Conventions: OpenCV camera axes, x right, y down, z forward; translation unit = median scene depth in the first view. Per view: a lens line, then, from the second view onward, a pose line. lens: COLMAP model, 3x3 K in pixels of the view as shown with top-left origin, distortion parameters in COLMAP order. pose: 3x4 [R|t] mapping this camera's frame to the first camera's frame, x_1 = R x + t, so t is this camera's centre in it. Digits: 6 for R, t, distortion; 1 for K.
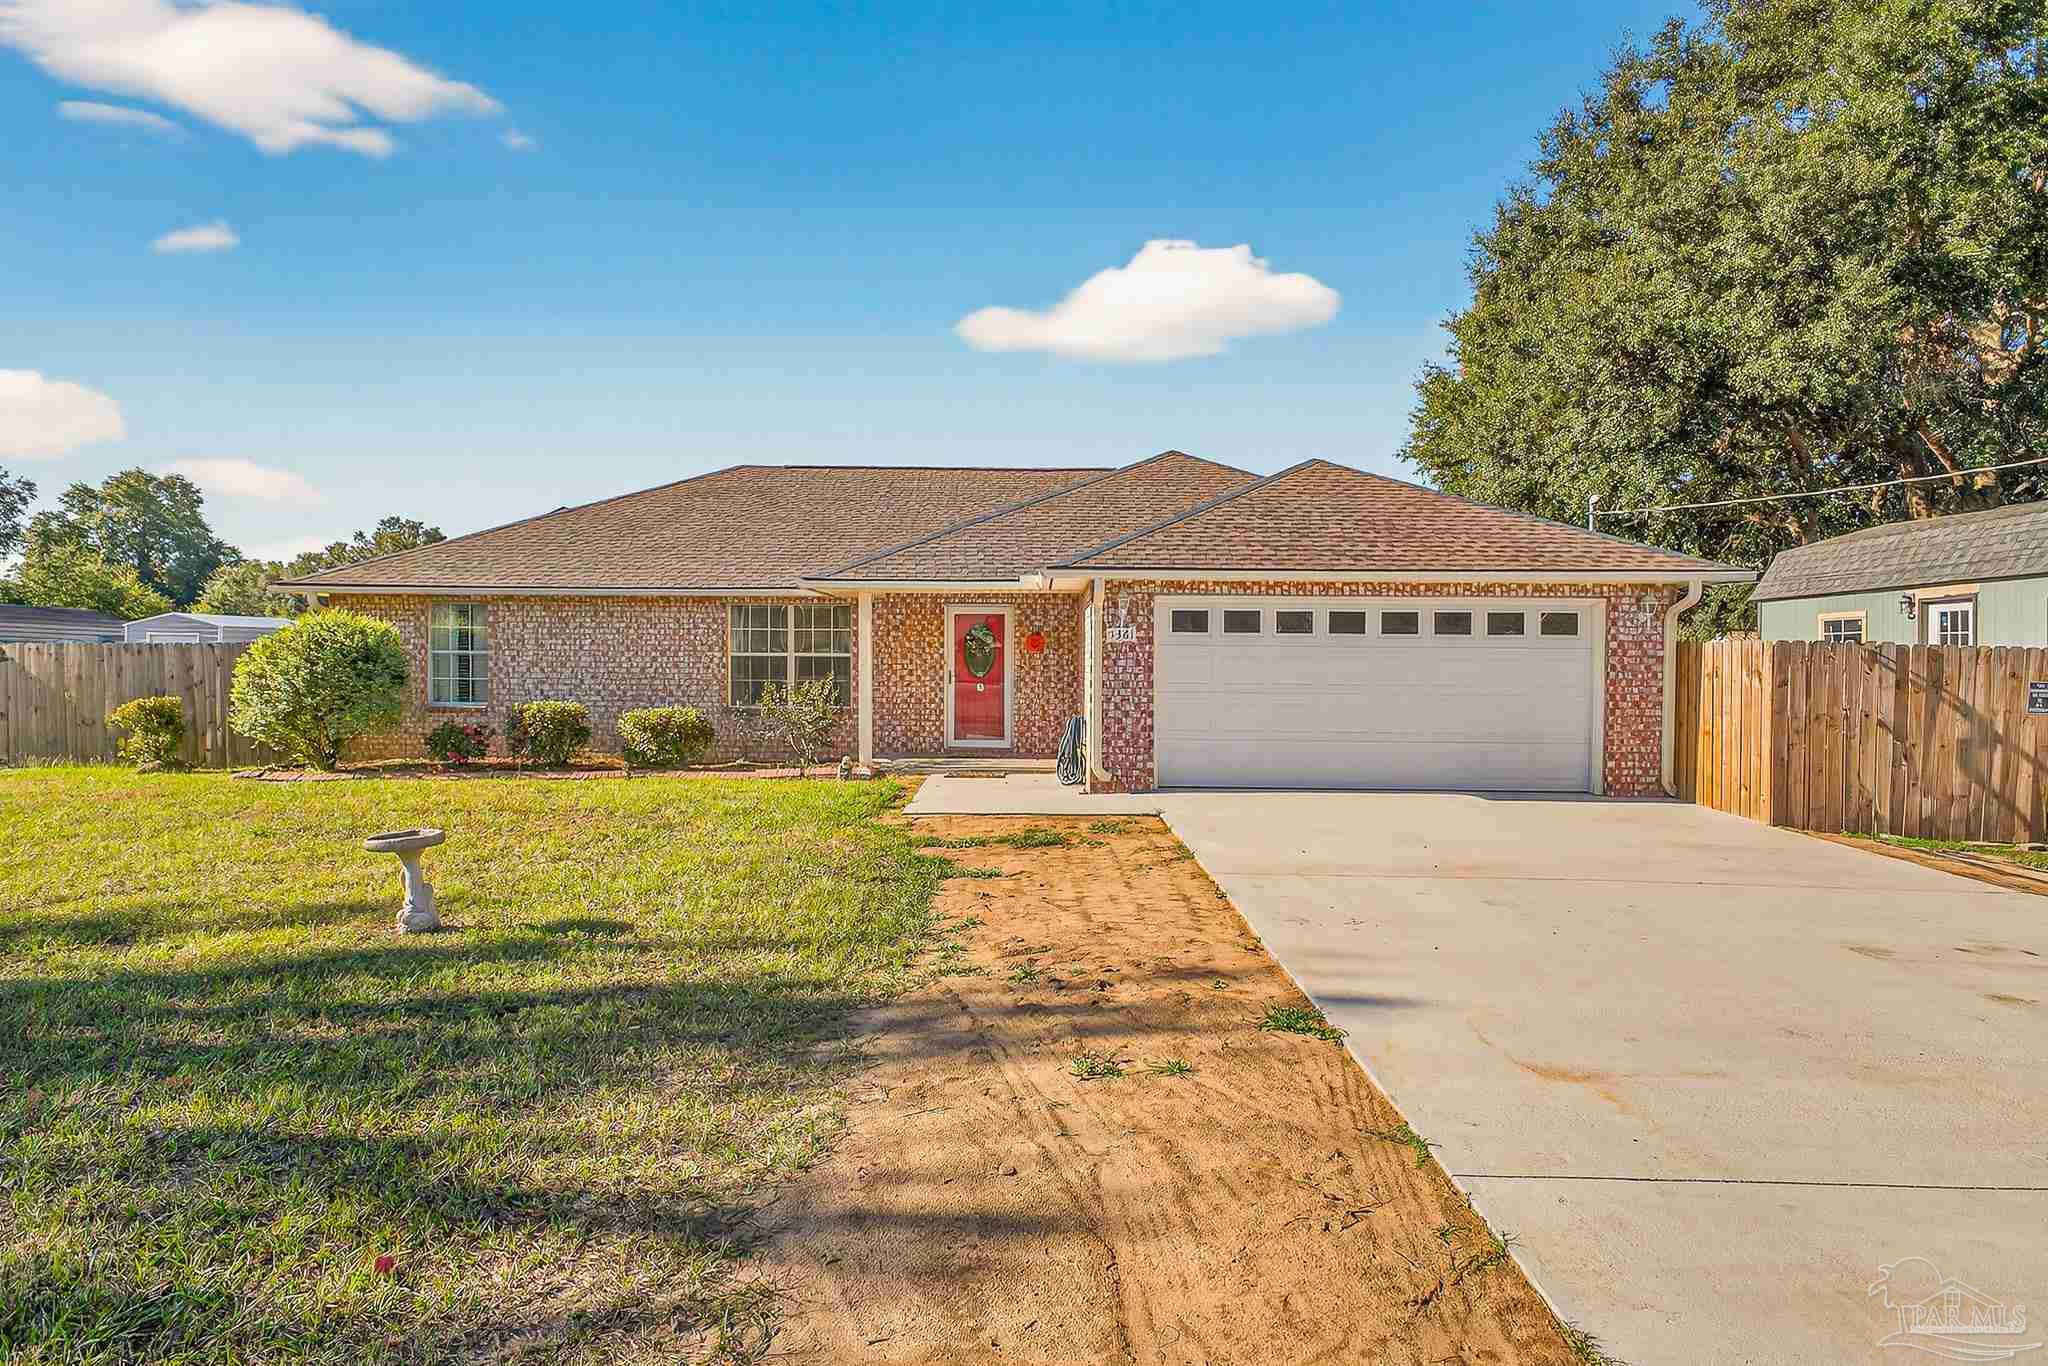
lens RADIAL K [[922.4, 0, 1030.3], [0, 922.4, 670.3], [0, 0, 1]] dist [0.031268, -0.010374]
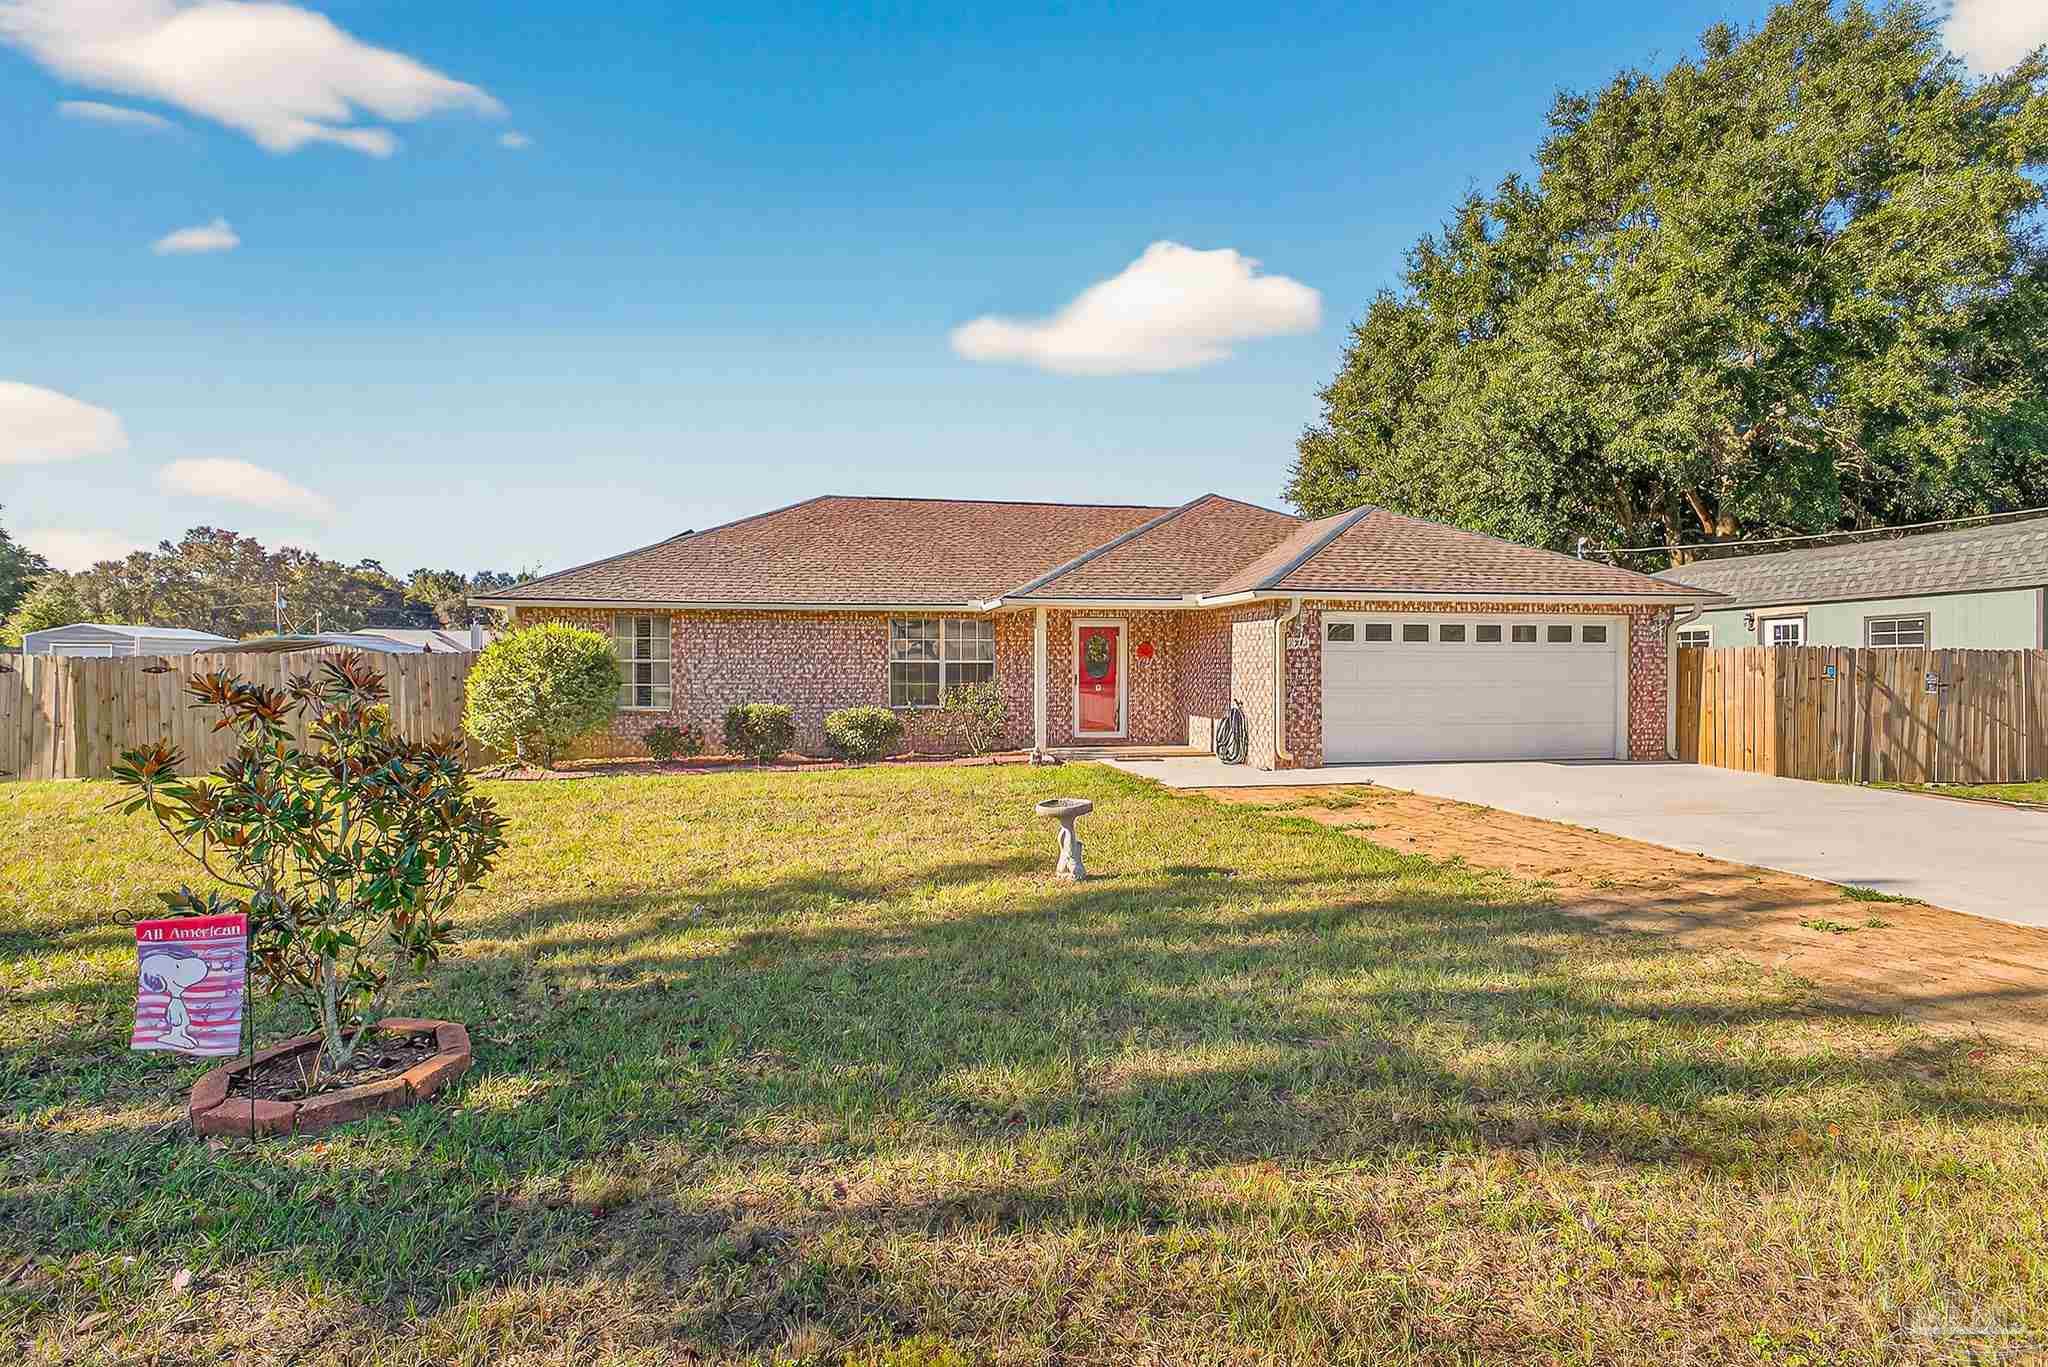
lens RADIAL K [[817.3, 0, 1014.9], [0, 817.3, 670.6], [0, 0, 1]] dist [0.019193, -0.000034]
pose [[0.985799, -0.008328, 0.167725, -0.346771], [0.009409, 0.999940, -0.005653, 0.001387], [-0.167668, 0.007151, 0.985818, -0.026673]]
